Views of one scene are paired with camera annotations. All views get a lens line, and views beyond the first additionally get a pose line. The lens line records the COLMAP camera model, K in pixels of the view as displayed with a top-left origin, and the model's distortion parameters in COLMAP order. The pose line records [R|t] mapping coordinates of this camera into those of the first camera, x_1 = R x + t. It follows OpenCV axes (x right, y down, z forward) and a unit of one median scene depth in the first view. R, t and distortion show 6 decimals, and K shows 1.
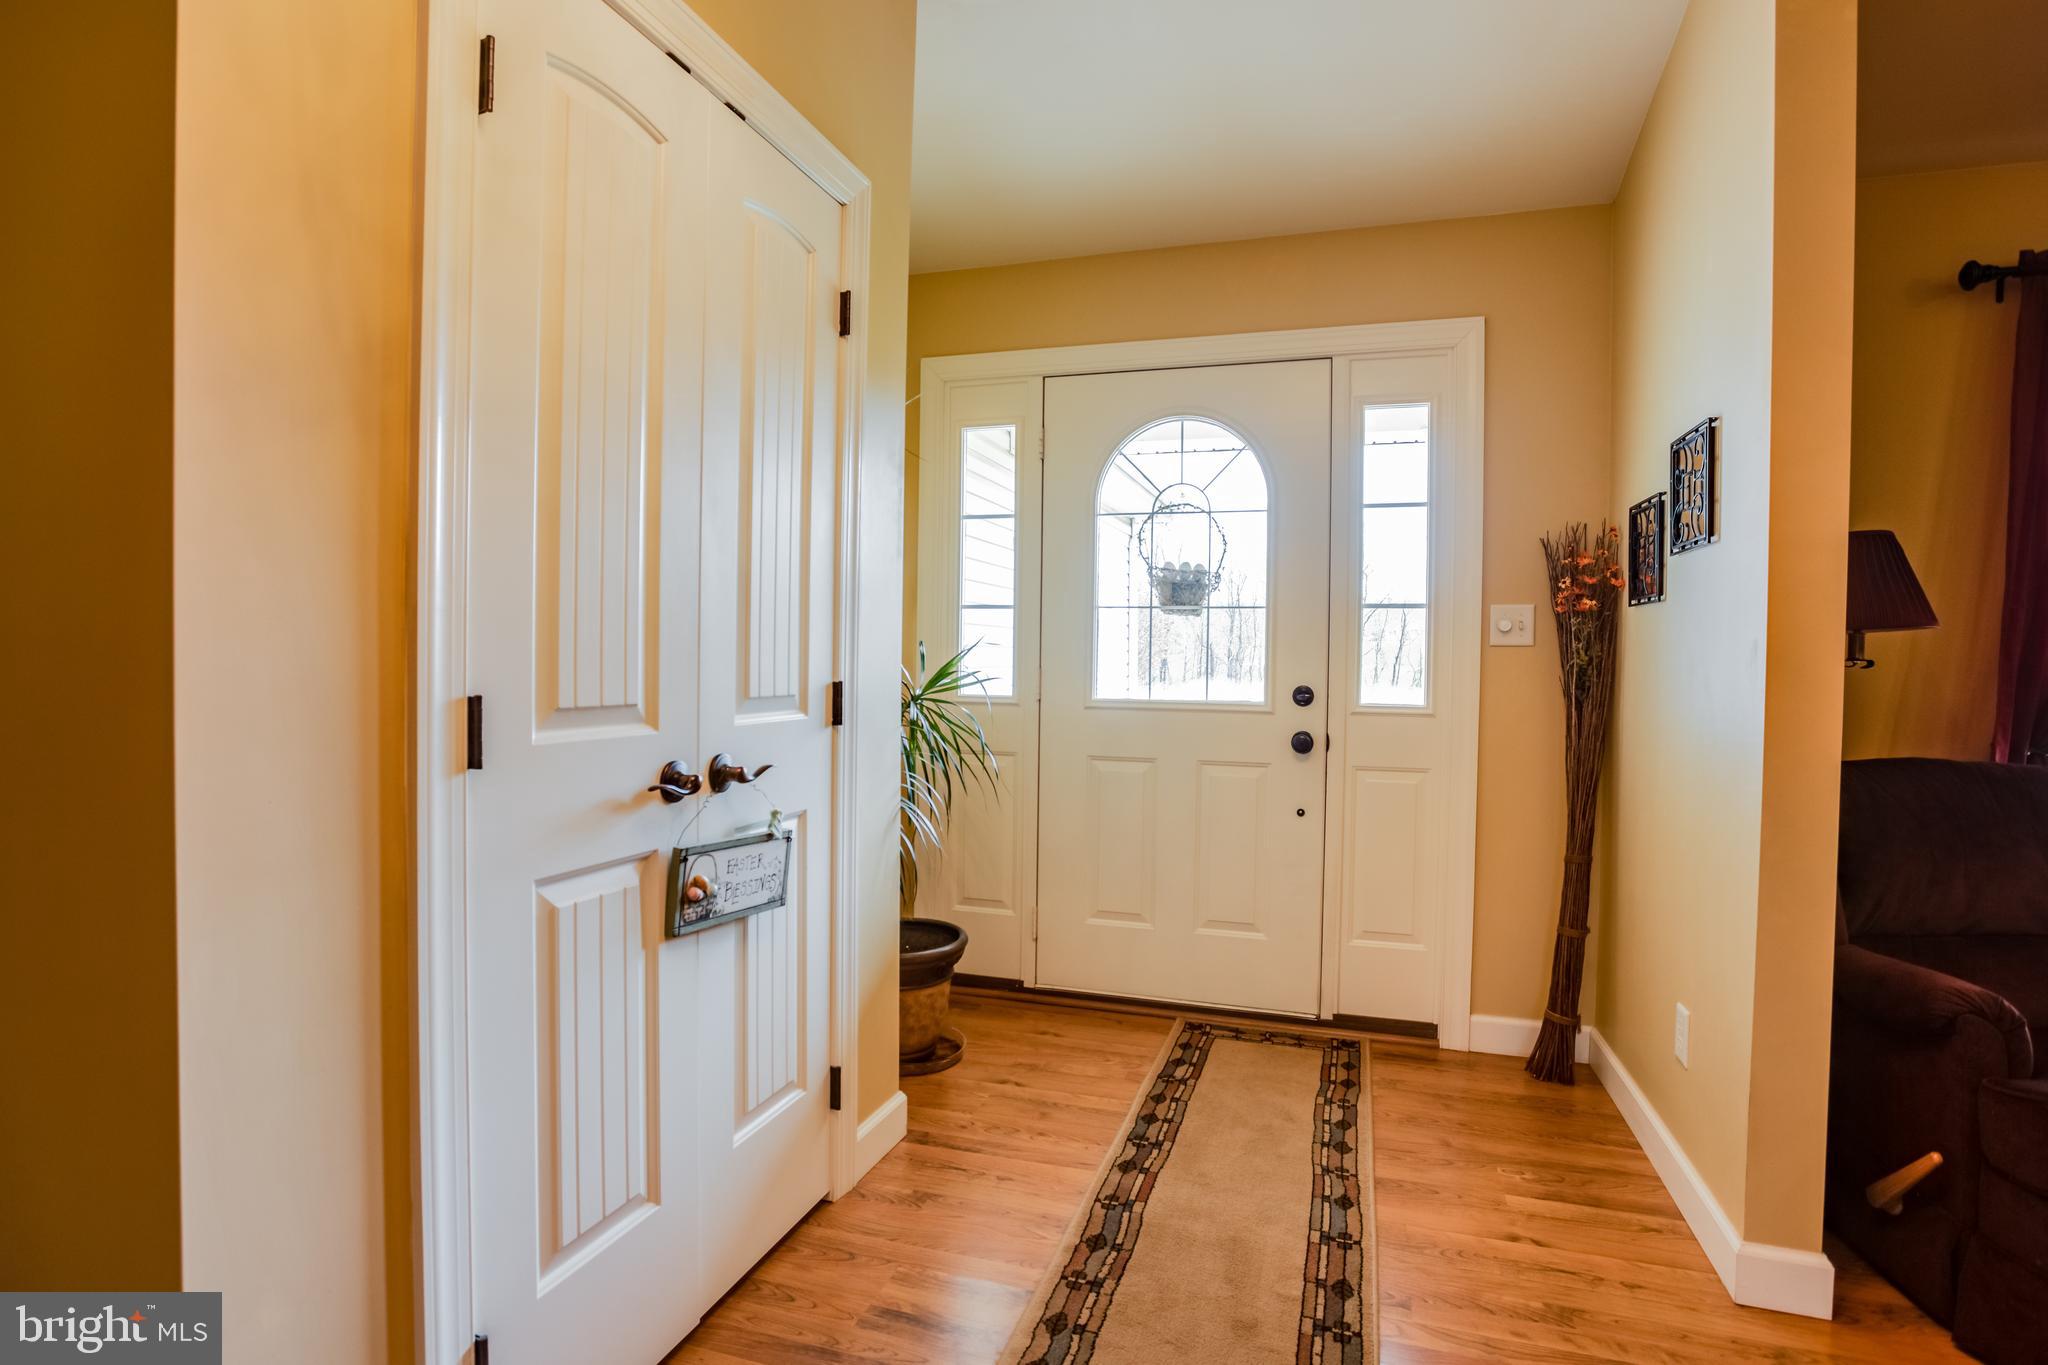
lens RADIAL K [[1025.9, 0, 1022.8], [0, 1025.9, 671.0], [0, 0, 1]] dist [-0.059455, 0.020074]
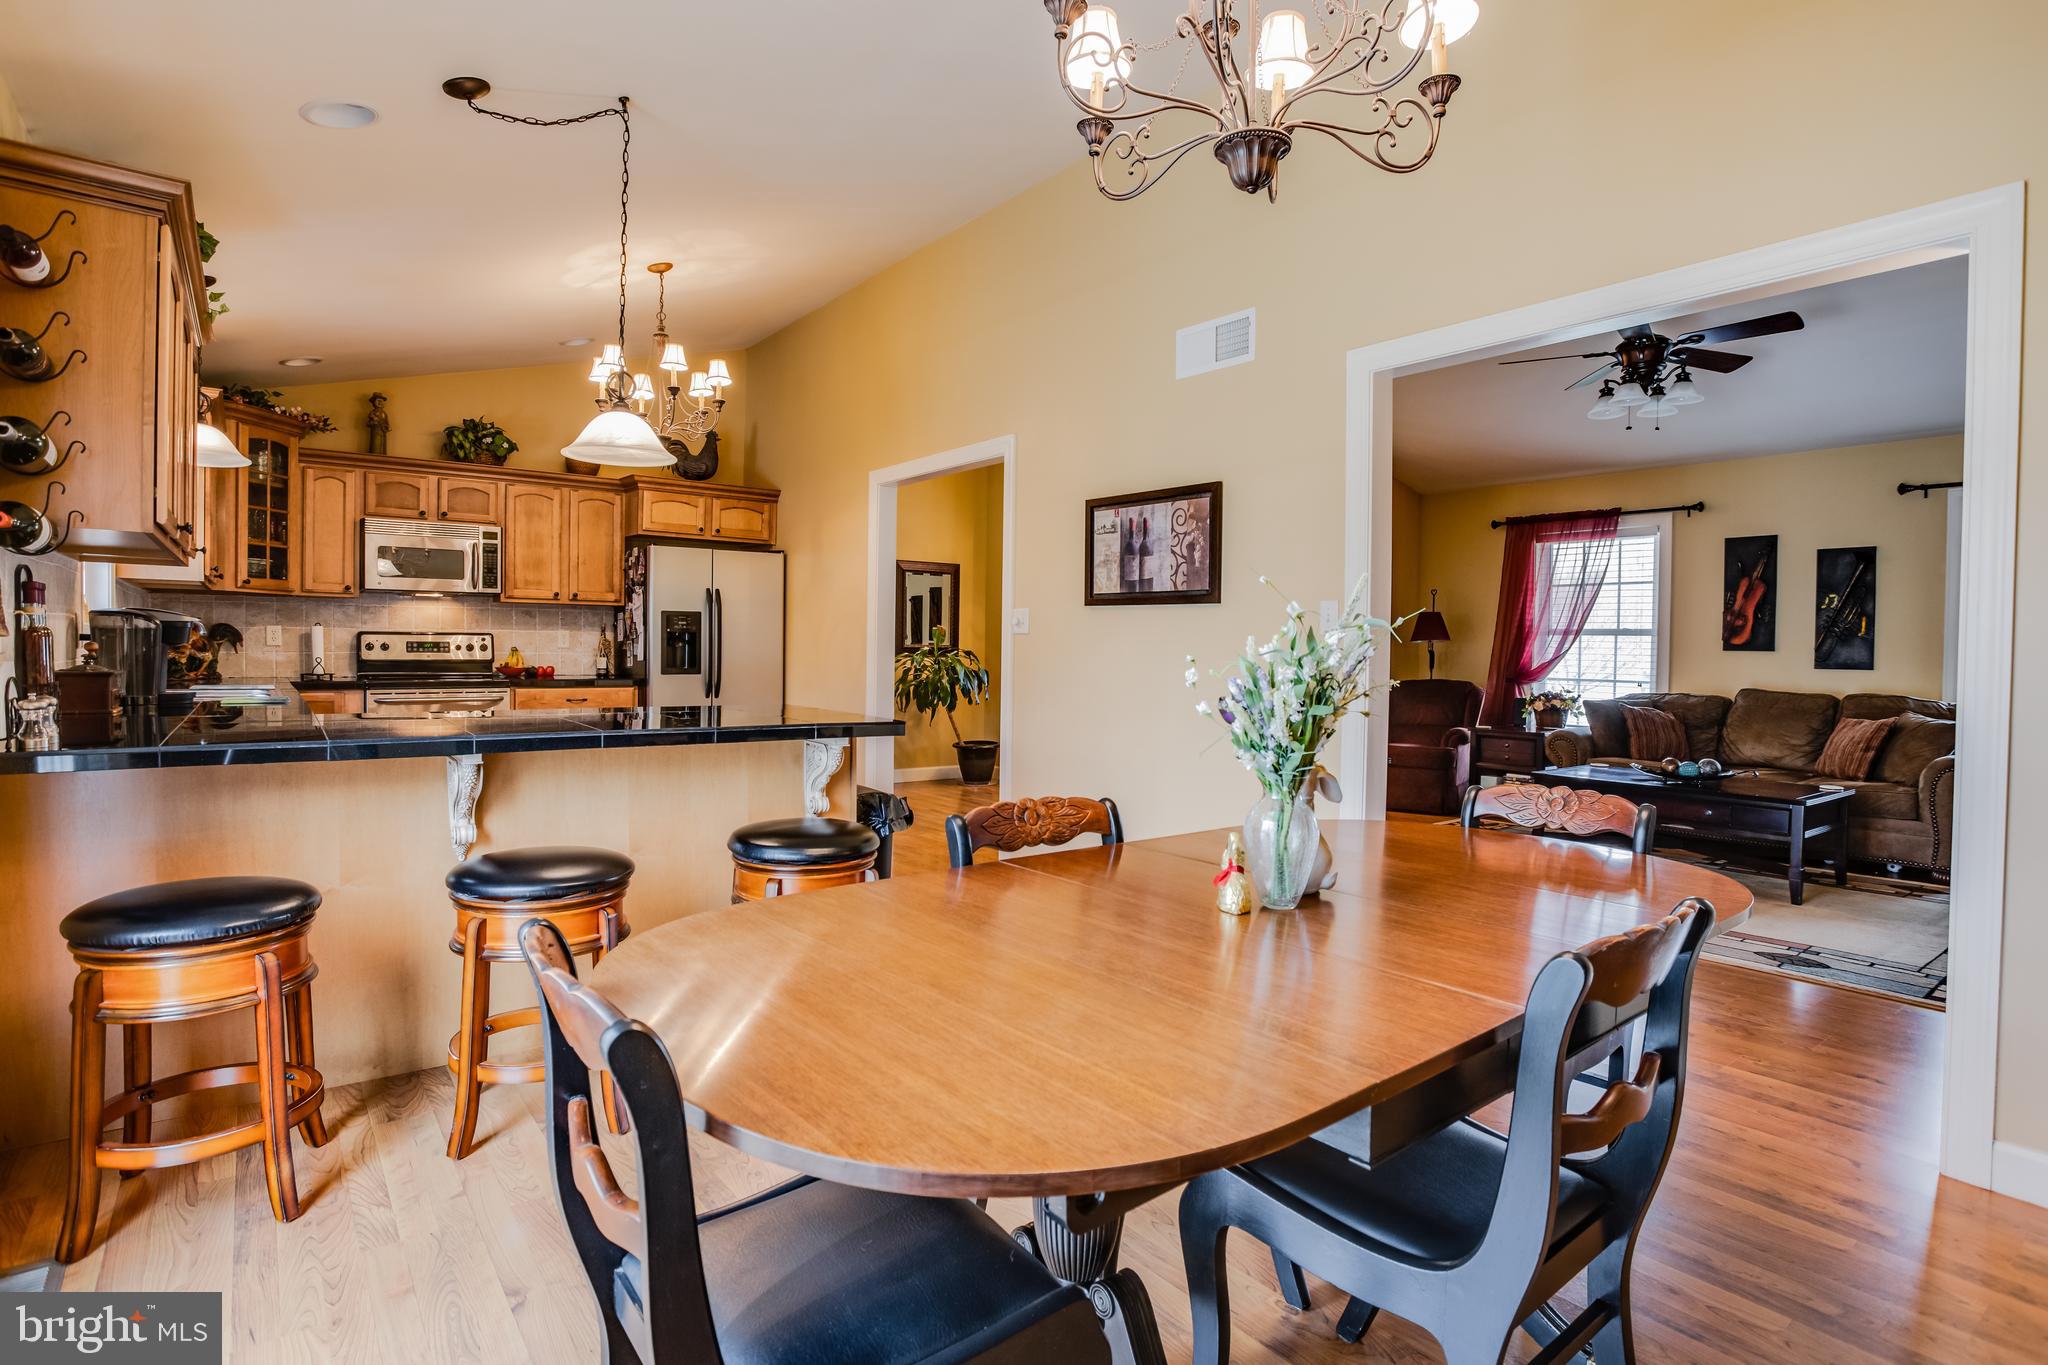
lens RADIAL K [[1033.9, 0, 1019.9], [0, 1033.9, 670.9], [0, 0, 1]] dist [-0.067193, 0.031389]
pose [[0.821097, 0.013565, -0.570628, 1.432458], [-0.012521, 0.999905, 0.005753, 0.049712], [0.570651, 0.002421, 0.821189, -2.240745]]
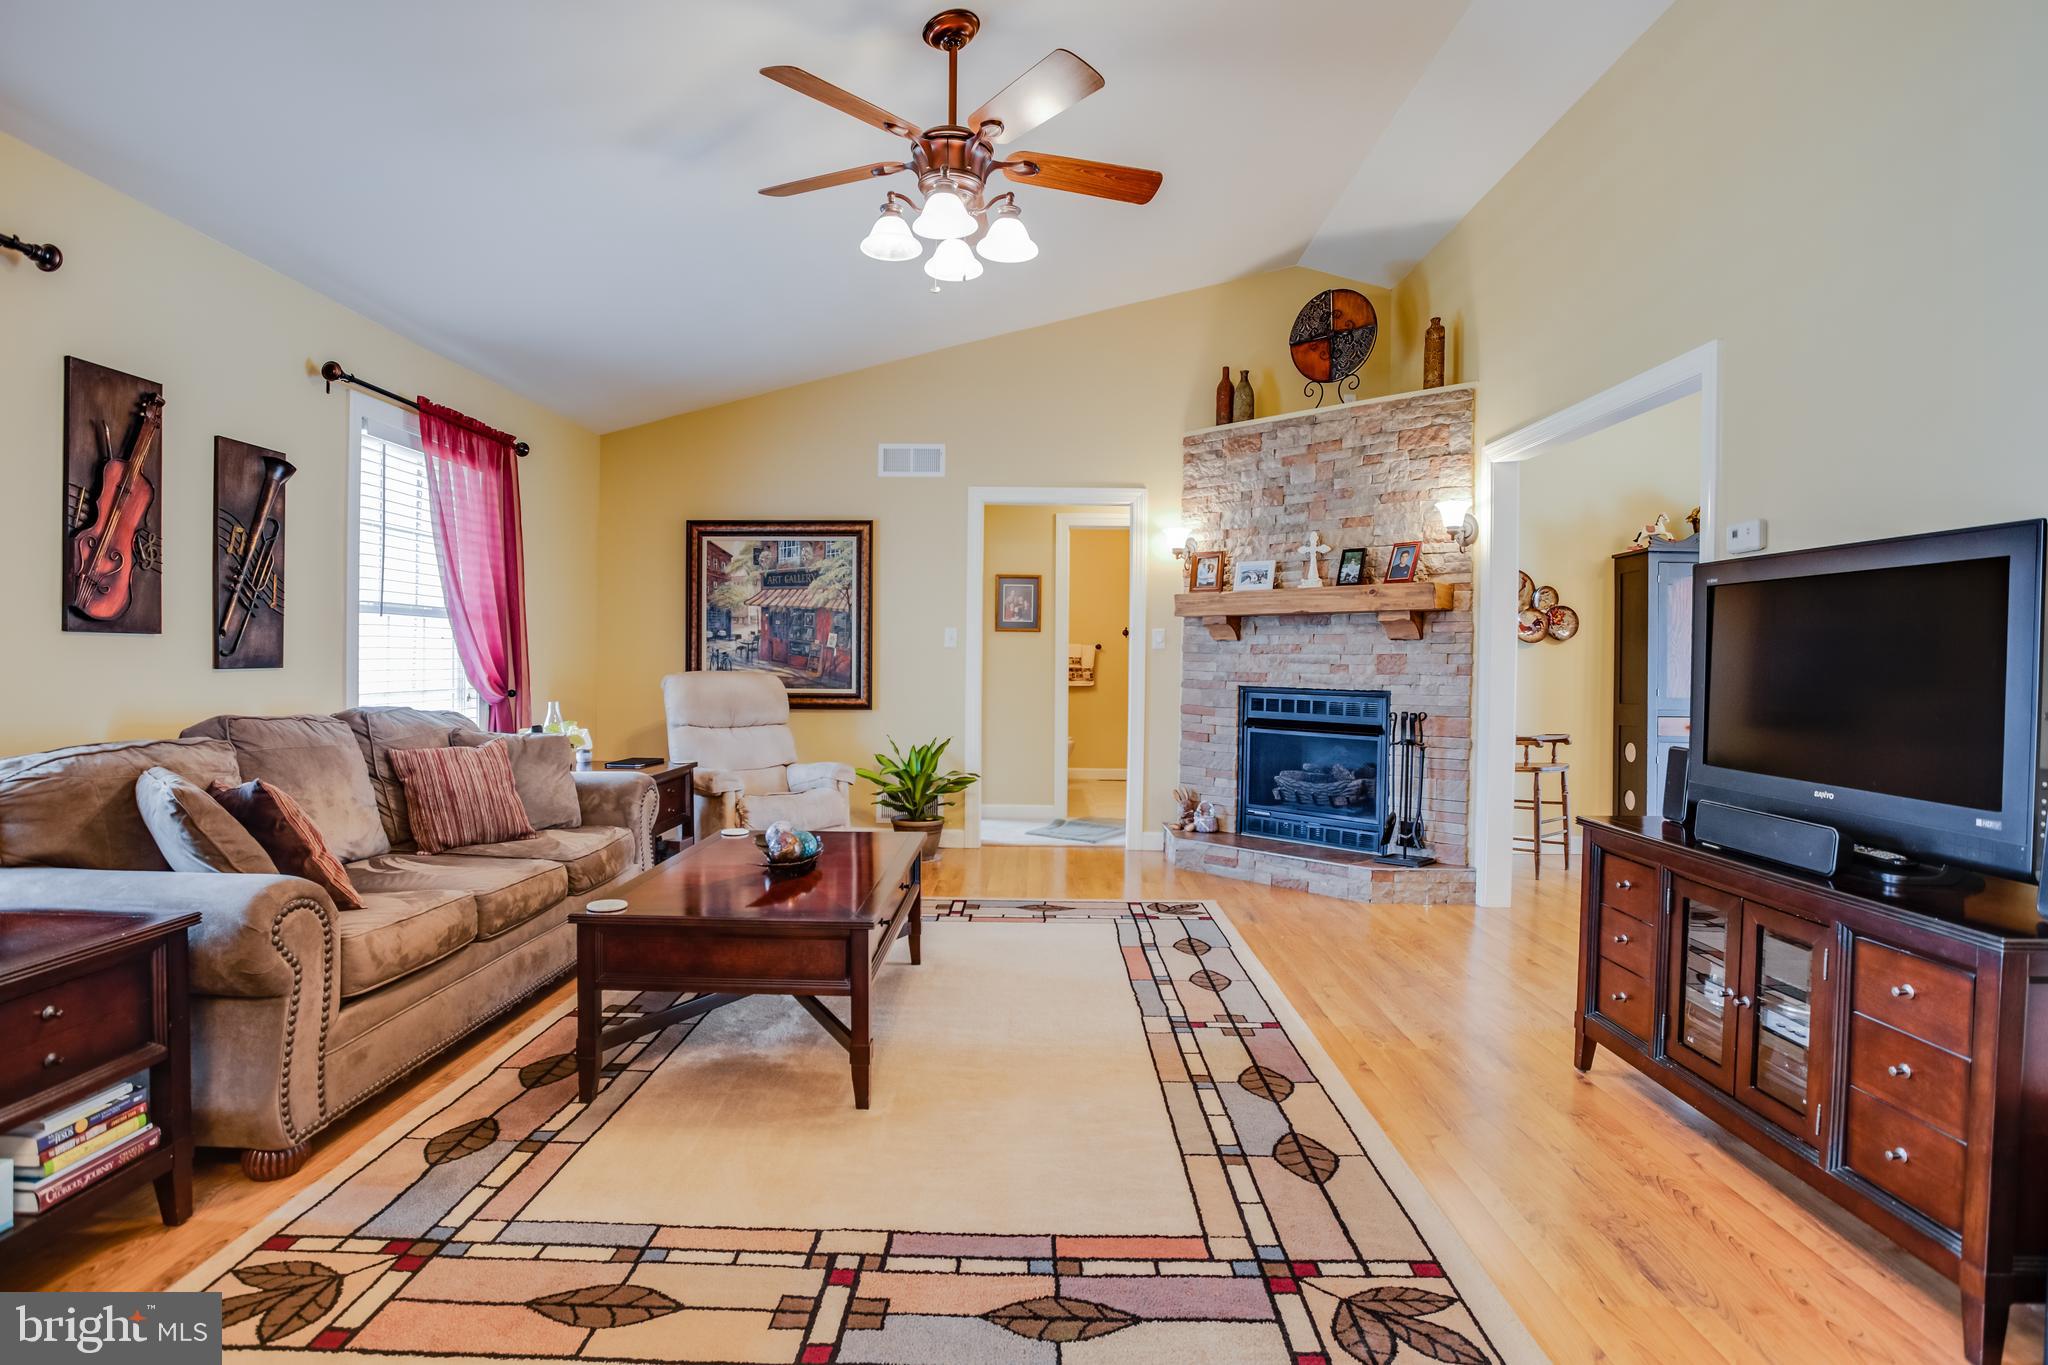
lens RADIAL K [[1033.9, 0, 1019.9], [0, 1033.9, 670.9], [0, 0, 1]] dist [-0.067193, 0.031389]
pose [[-0.297128, -0.028281, 0.954419, 0.207721], [-0.001084, 0.999571, 0.029282, 0.000682], [-0.954837, 0.007665, -0.297031, 0.158530]]
